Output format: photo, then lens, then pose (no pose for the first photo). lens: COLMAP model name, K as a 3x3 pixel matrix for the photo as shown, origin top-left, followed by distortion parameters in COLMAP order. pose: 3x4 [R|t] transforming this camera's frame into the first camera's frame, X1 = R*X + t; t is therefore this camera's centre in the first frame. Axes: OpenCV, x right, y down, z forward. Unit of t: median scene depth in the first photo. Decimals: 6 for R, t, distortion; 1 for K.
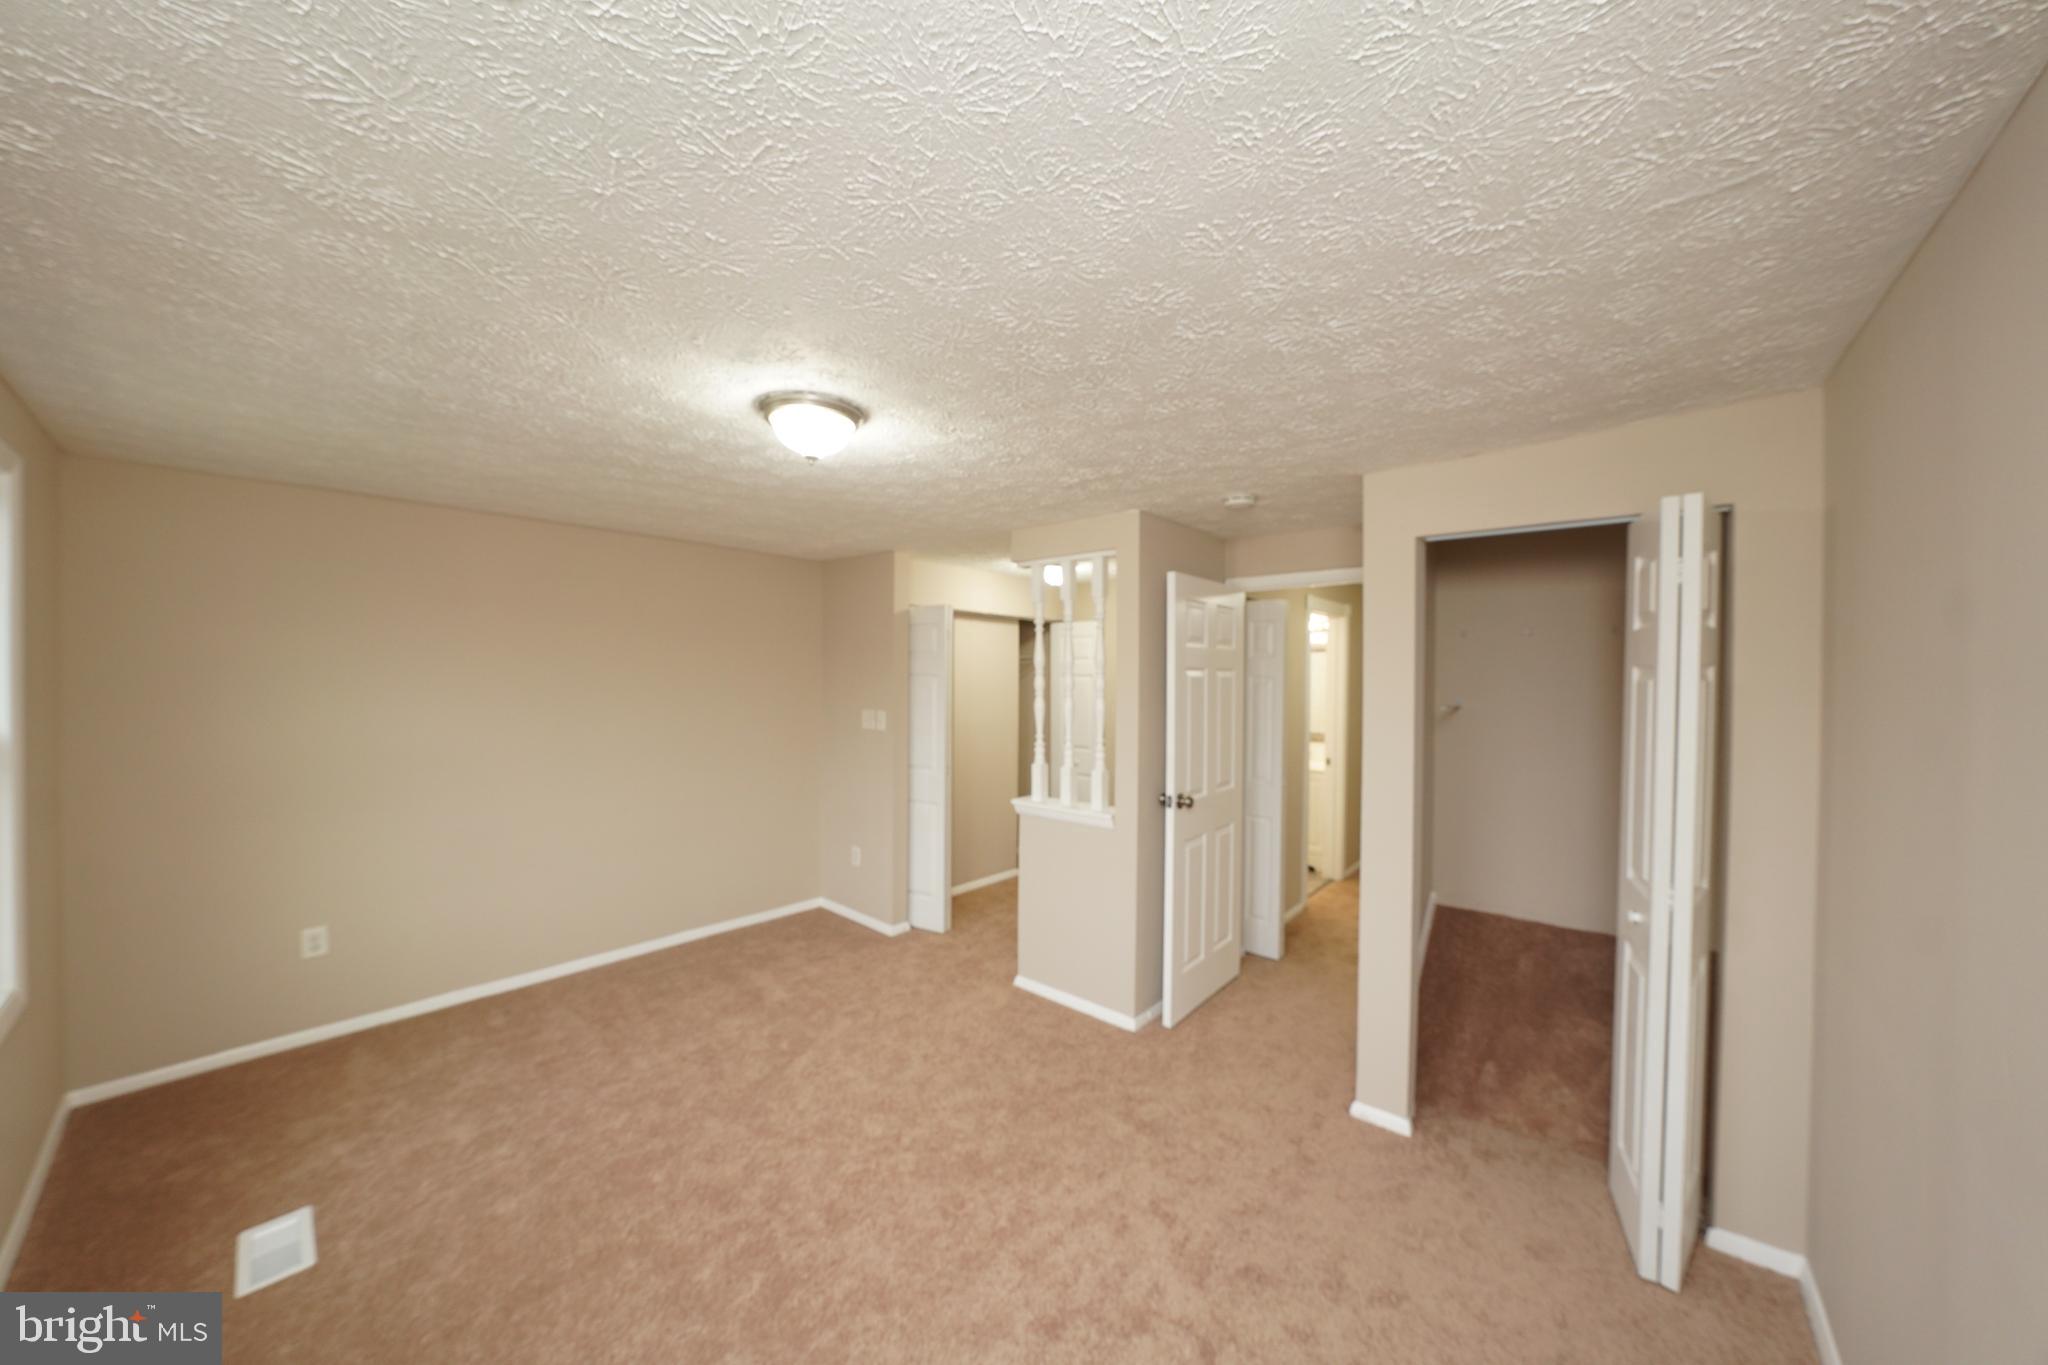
lens RADIAL K [[695.1, 0, 1032.4], [0, 695.1, 677.4], [0, 0, 1]] dist [-0.033641, 0.006167]
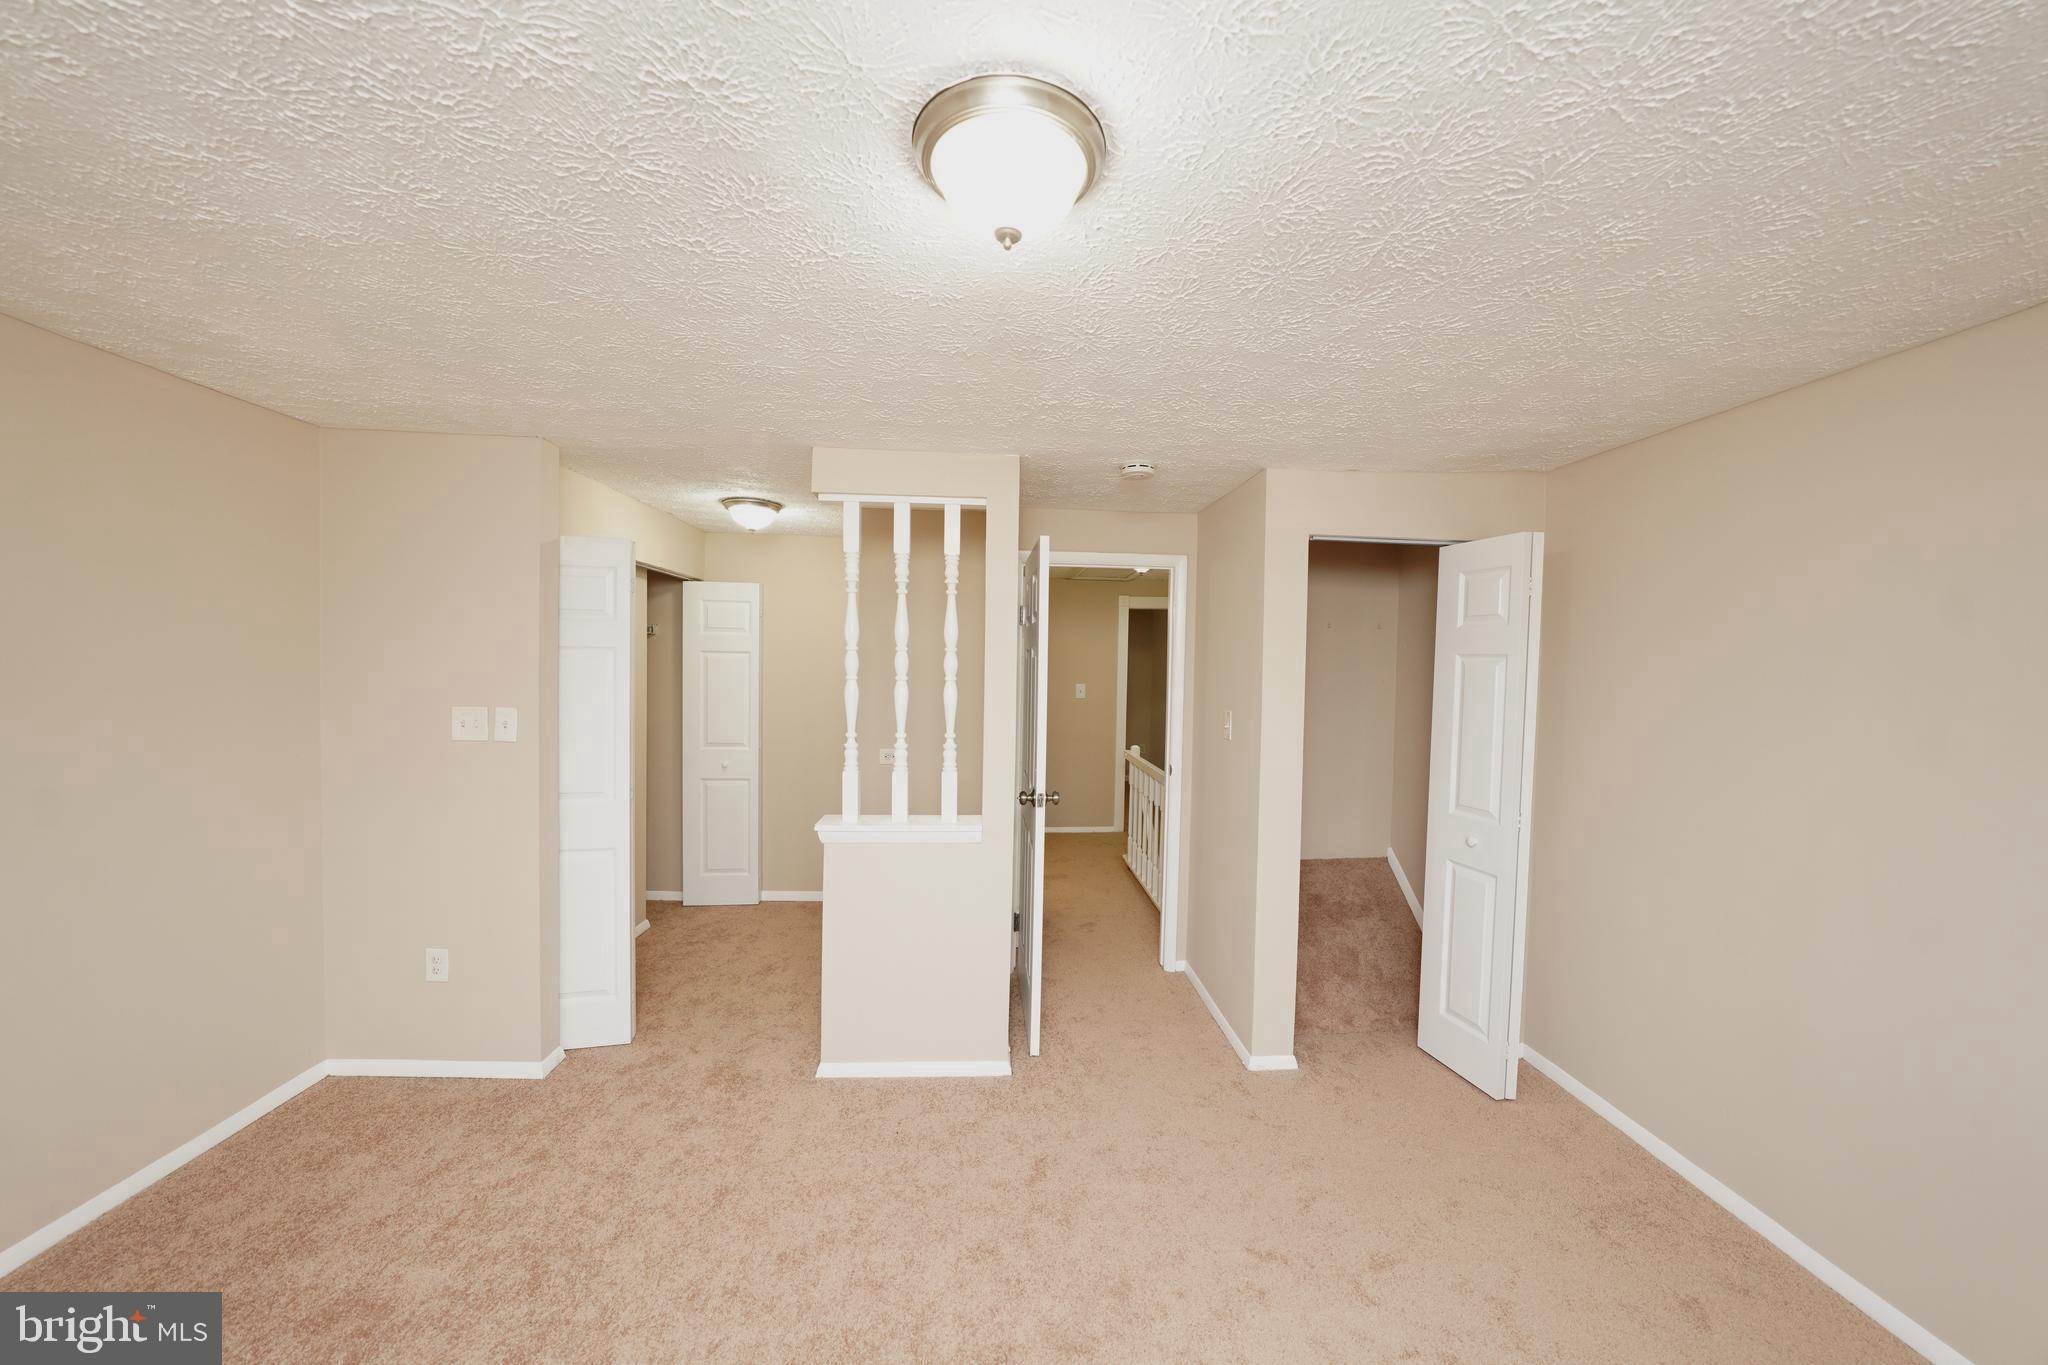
lens RADIAL K [[705.8, 0, 1028.6], [0, 705.8, 682.1], [0, 0, 1]] dist [-0.031310, 0.006851]
pose [[0.716679, -0.010895, 0.697318, -0.411750], [-0.014873, 0.999412, 0.030901, 0.002751], [-0.697245, -0.032517, 0.716095, 0.364732]]
